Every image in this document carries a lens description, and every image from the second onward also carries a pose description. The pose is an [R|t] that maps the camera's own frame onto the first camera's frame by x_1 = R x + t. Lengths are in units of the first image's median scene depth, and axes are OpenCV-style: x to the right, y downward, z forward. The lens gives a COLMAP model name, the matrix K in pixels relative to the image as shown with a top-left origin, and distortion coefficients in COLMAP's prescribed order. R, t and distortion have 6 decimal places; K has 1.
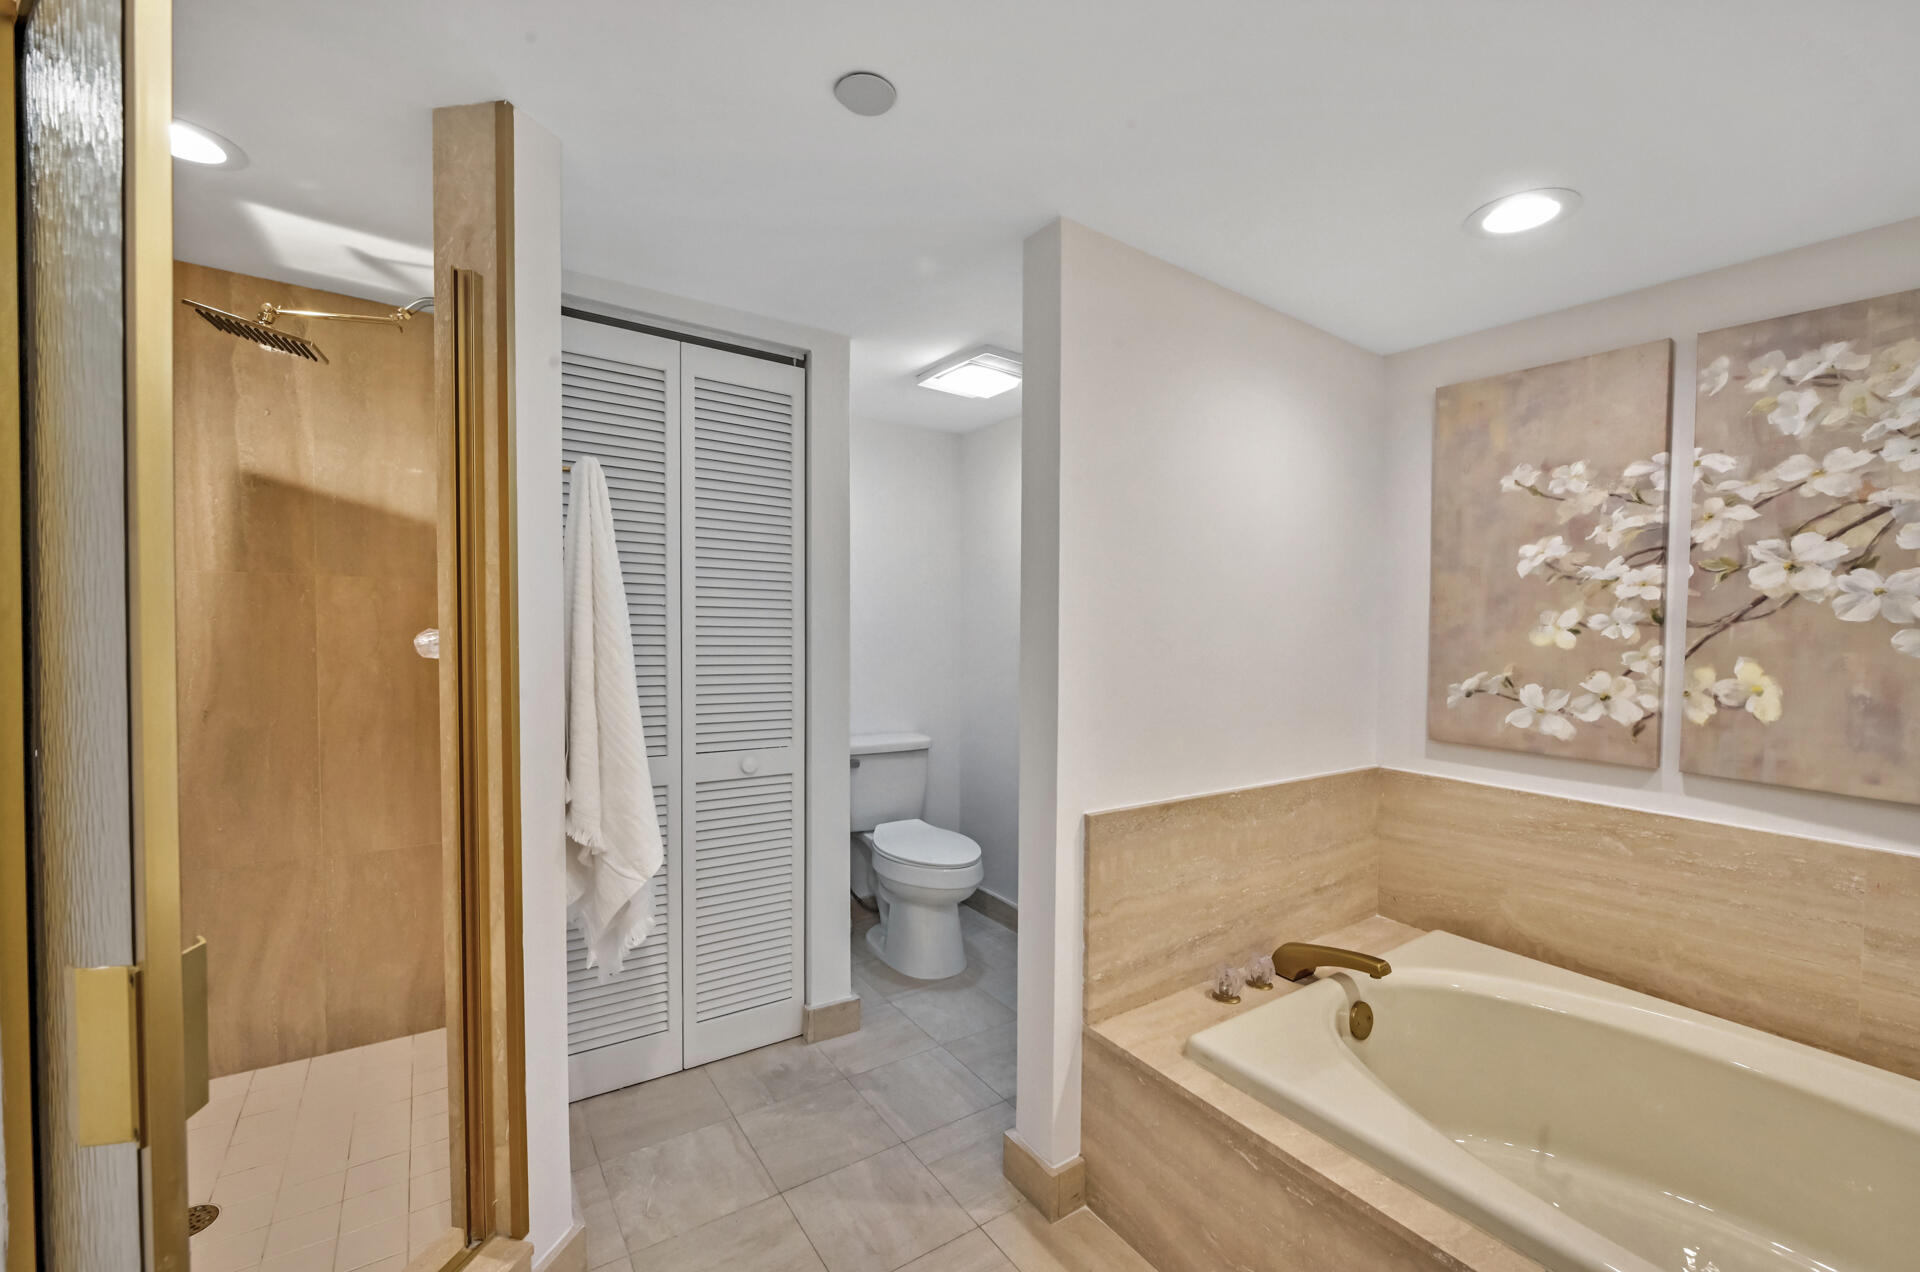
lens RADIAL K [[767.2, 0, 973.1], [0, 767.2, 642.6], [0, 0, 1]] dist [-0.007203, -0.000207]
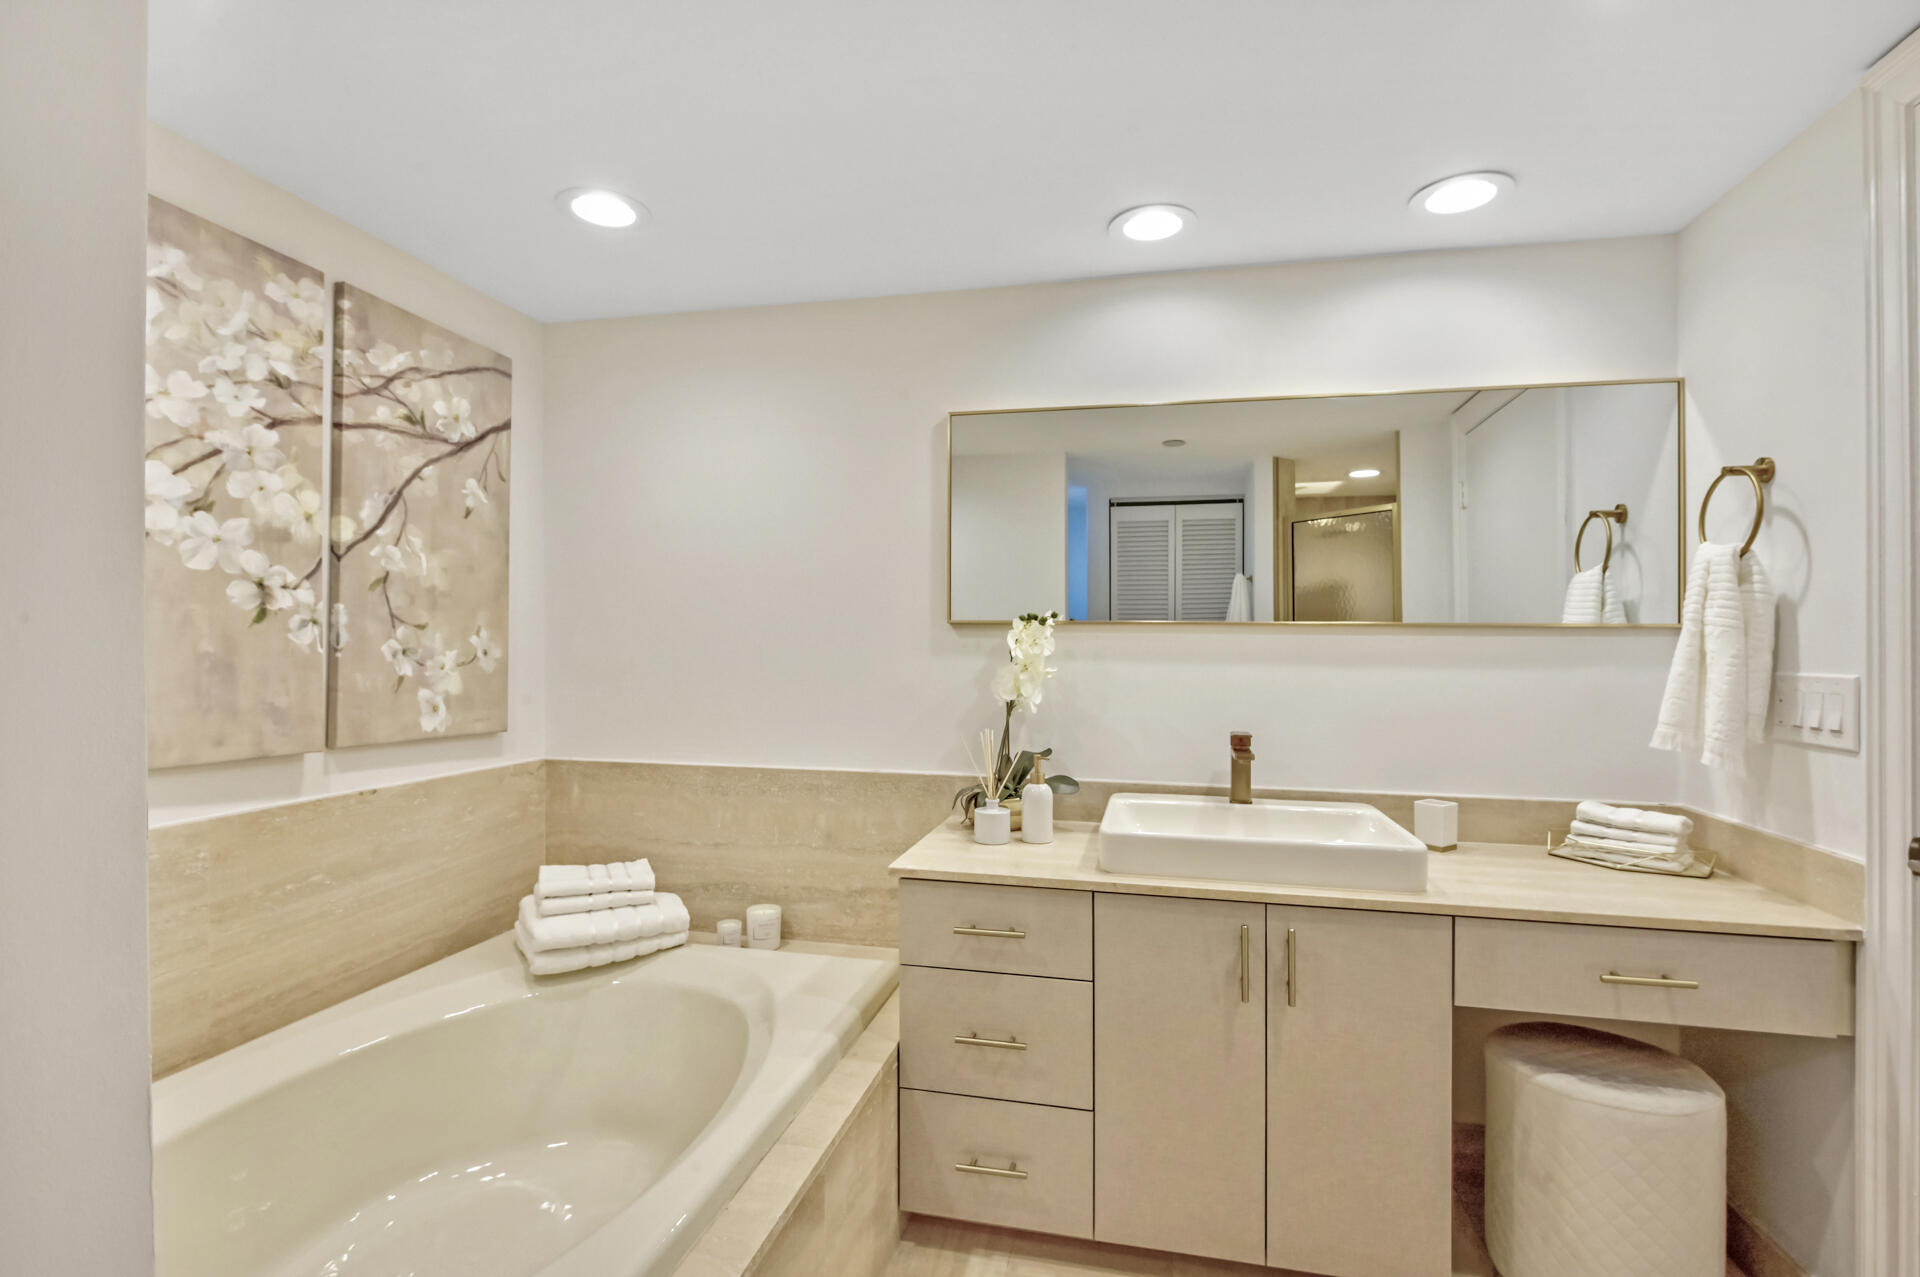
lens RADIAL K [[897.8, 0, 970.4], [0, 897.8, 598.4], [0, 0, 1]] dist [0.001921, 0.000274]
pose [[-0.672330, 0.005993, 0.740228, -0.221869], [-0.004681, 0.999913, -0.012347, 0.013814], [-0.740237, -0.011767, -0.672243, 0.958592]]
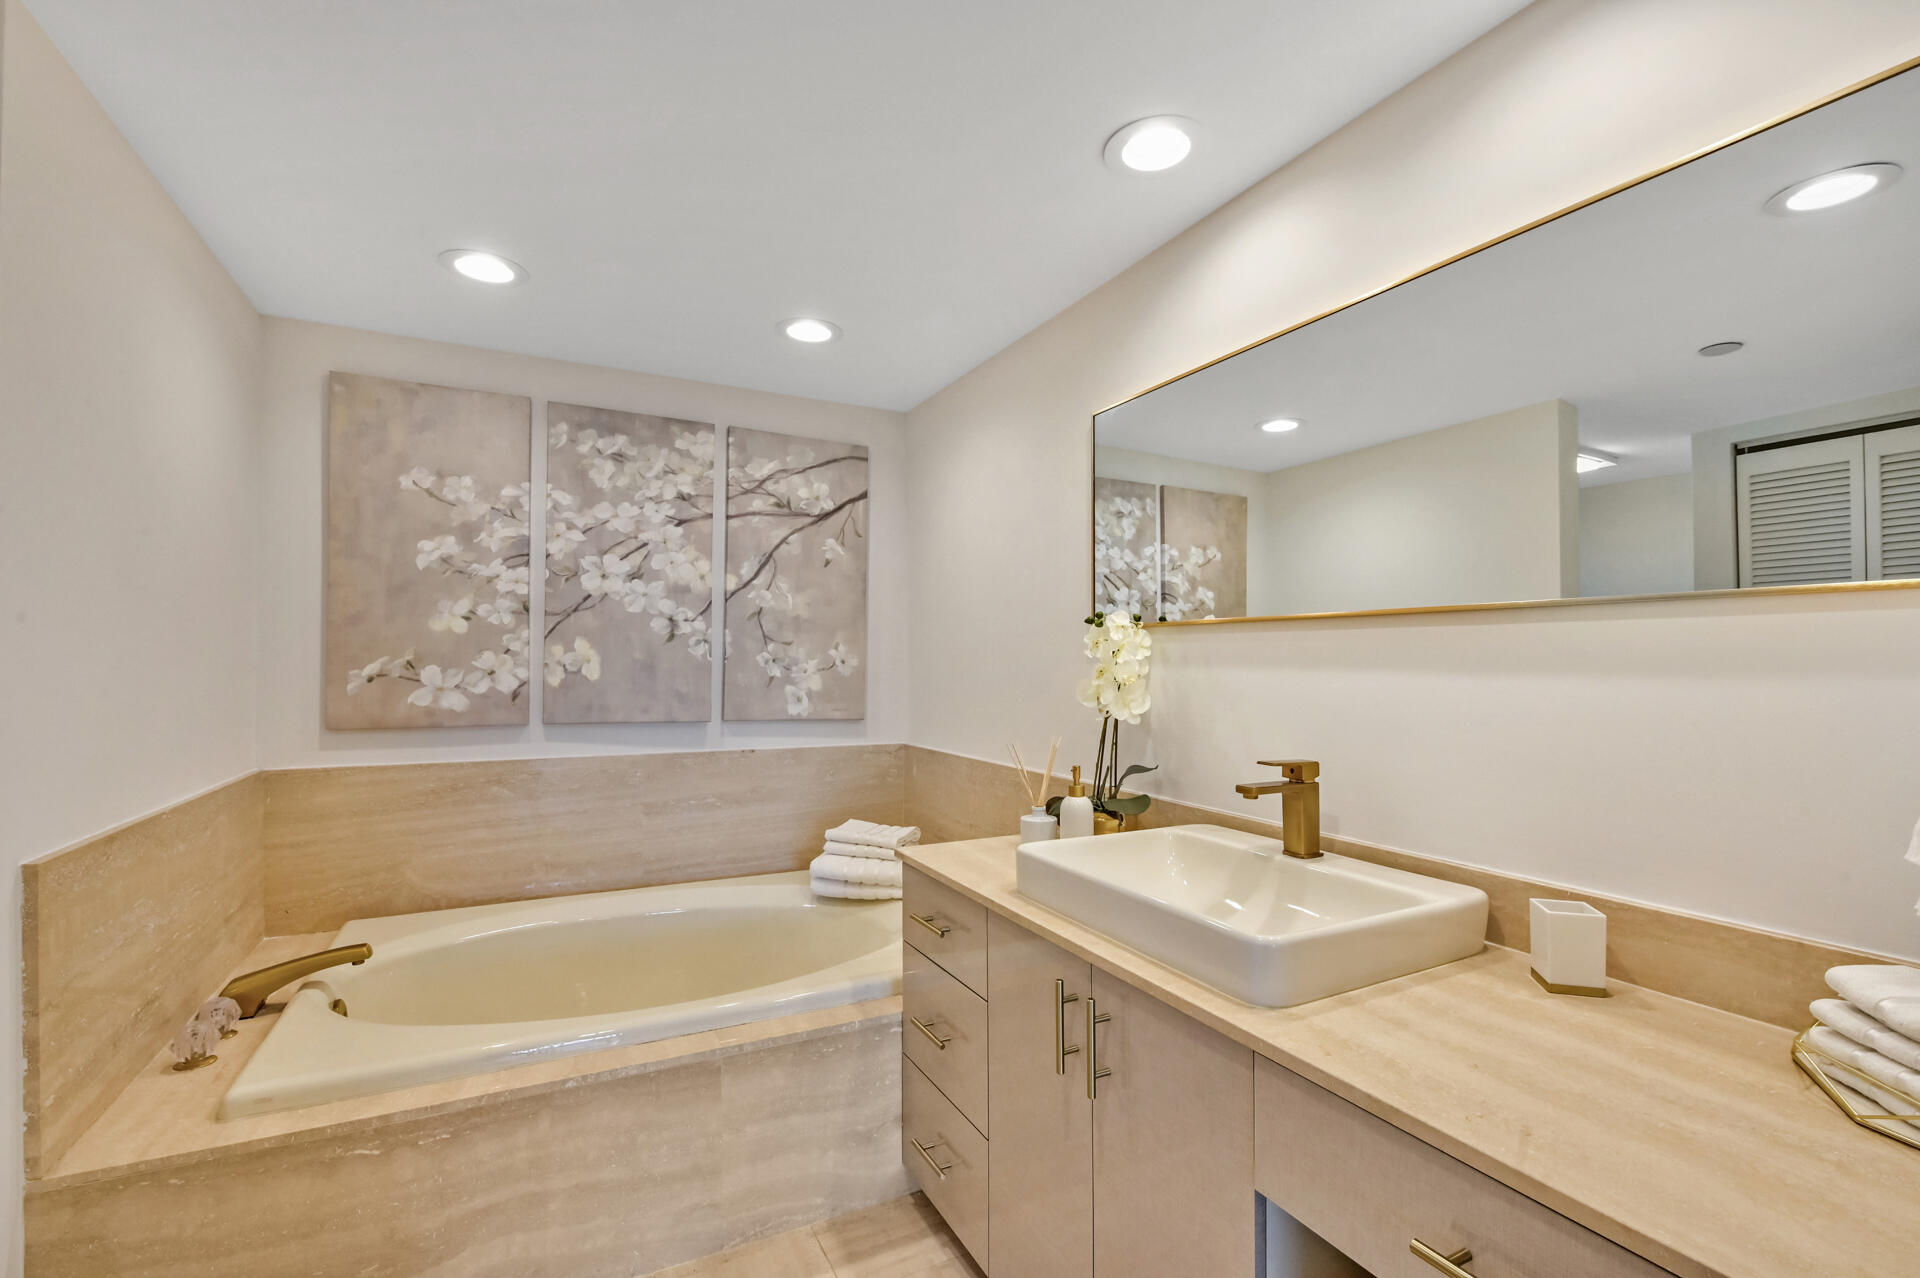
lens RADIAL K [[841.9, 0, 960.5], [0, 841.9, 616.2], [0, 0, 1]] dist [-0.004207, -0.000653]
pose [[0.131312, 0.028002, 0.990946, -0.456039], [0.027415, 0.999116, -0.031865, 0.050993], [-0.990962, 0.031351, 0.130428, 0.086551]]
